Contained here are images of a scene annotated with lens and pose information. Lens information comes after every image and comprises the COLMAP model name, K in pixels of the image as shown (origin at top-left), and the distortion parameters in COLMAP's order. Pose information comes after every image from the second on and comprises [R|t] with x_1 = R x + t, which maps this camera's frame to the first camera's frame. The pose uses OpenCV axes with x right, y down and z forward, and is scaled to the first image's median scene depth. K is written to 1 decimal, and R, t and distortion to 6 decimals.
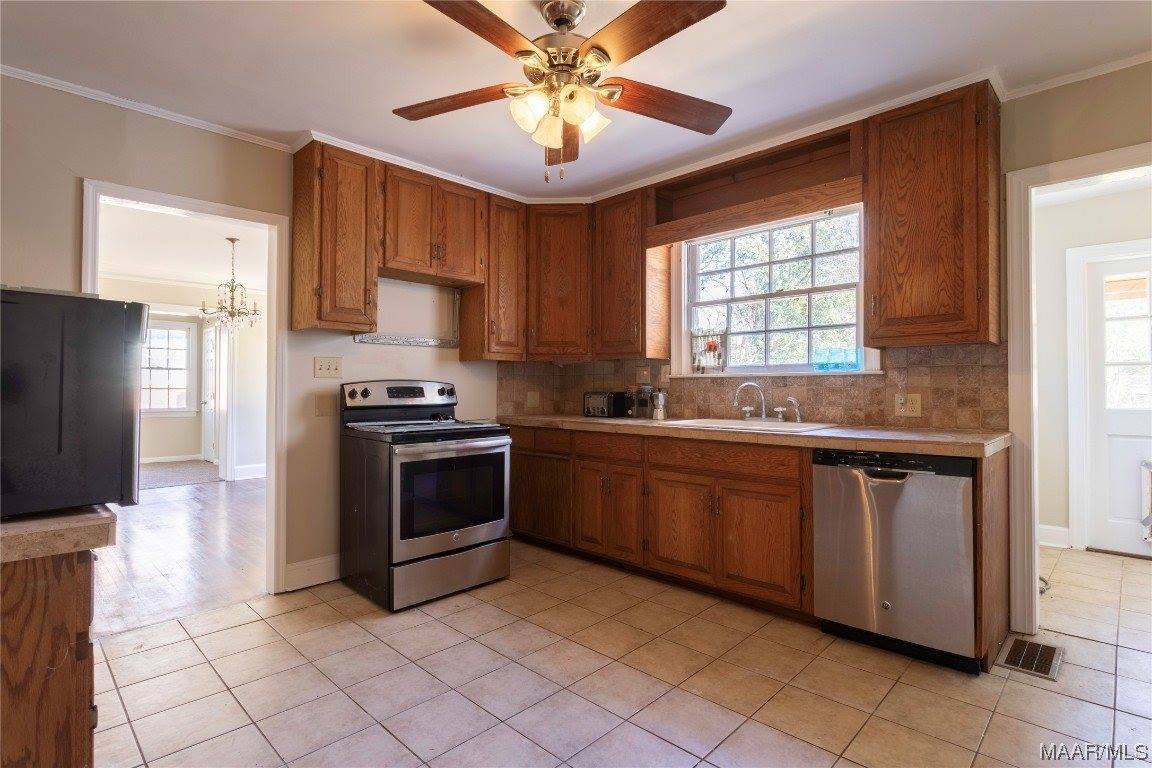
lens RADIAL K [[576.1, 0, 571.6], [0, 576.1, 383.0], [0, 0, 1]] dist [-0.002675, 0.000050]
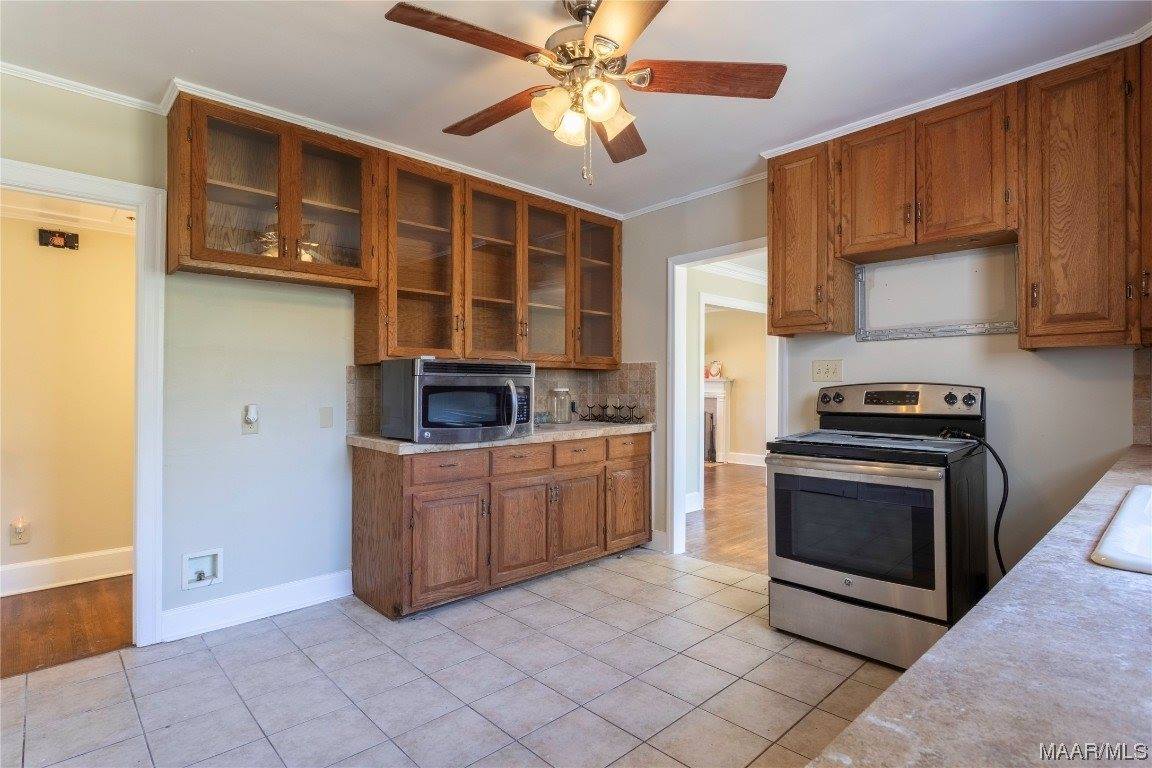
lens RADIAL K [[576.1, 0, 574.0], [0, 576.1, 382.3], [0, 0, 1]] dist [-0.002675, 0.000050]
pose [[-0.043293, -0.008482, -0.999026, 0.567213], [0.006712, 0.999939, -0.008781, -0.002067], [0.999040, -0.007086, -0.043234, 0.616447]]
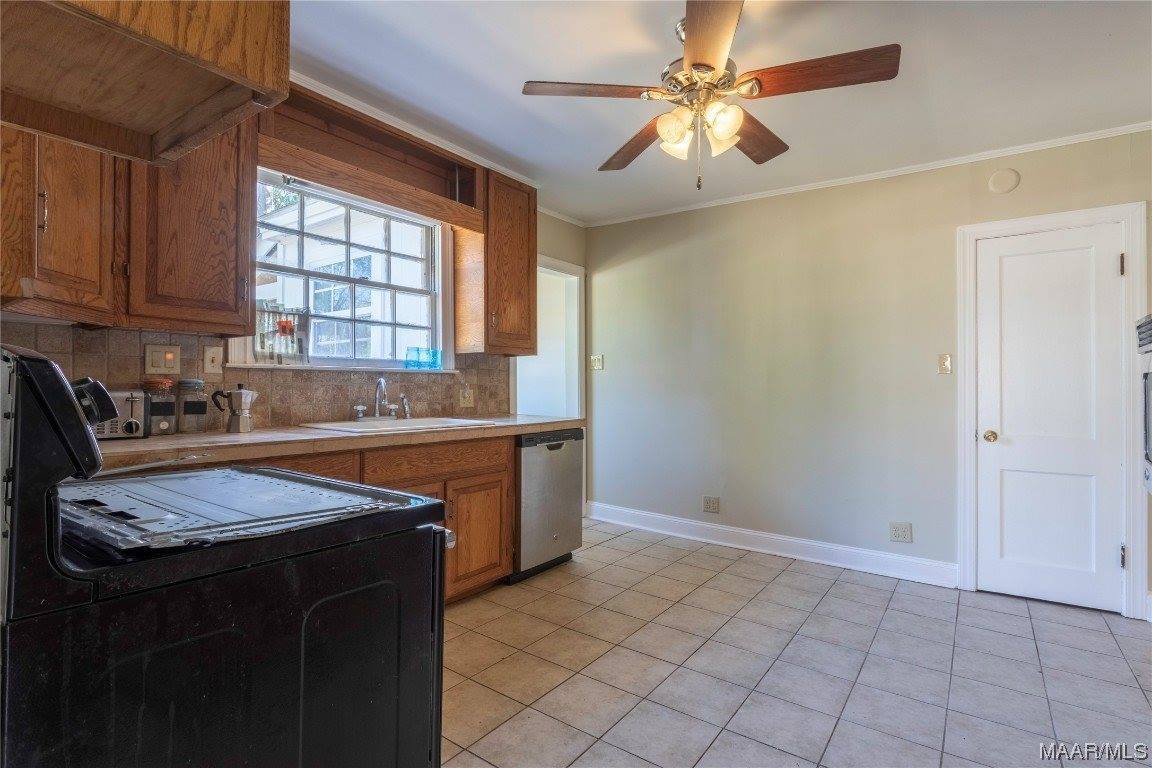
lens RADIAL K [[576.1, 0, 573.1], [0, 576.1, 384.1], [0, 0, 1]] dist [-0.002675, 0.000050]
pose [[-0.160633, -0.000011, 0.987014, -0.624015], [-0.019088, 0.999813, -0.003095, 0.005367], [-0.986830, -0.019337, -0.160603, 0.845822]]
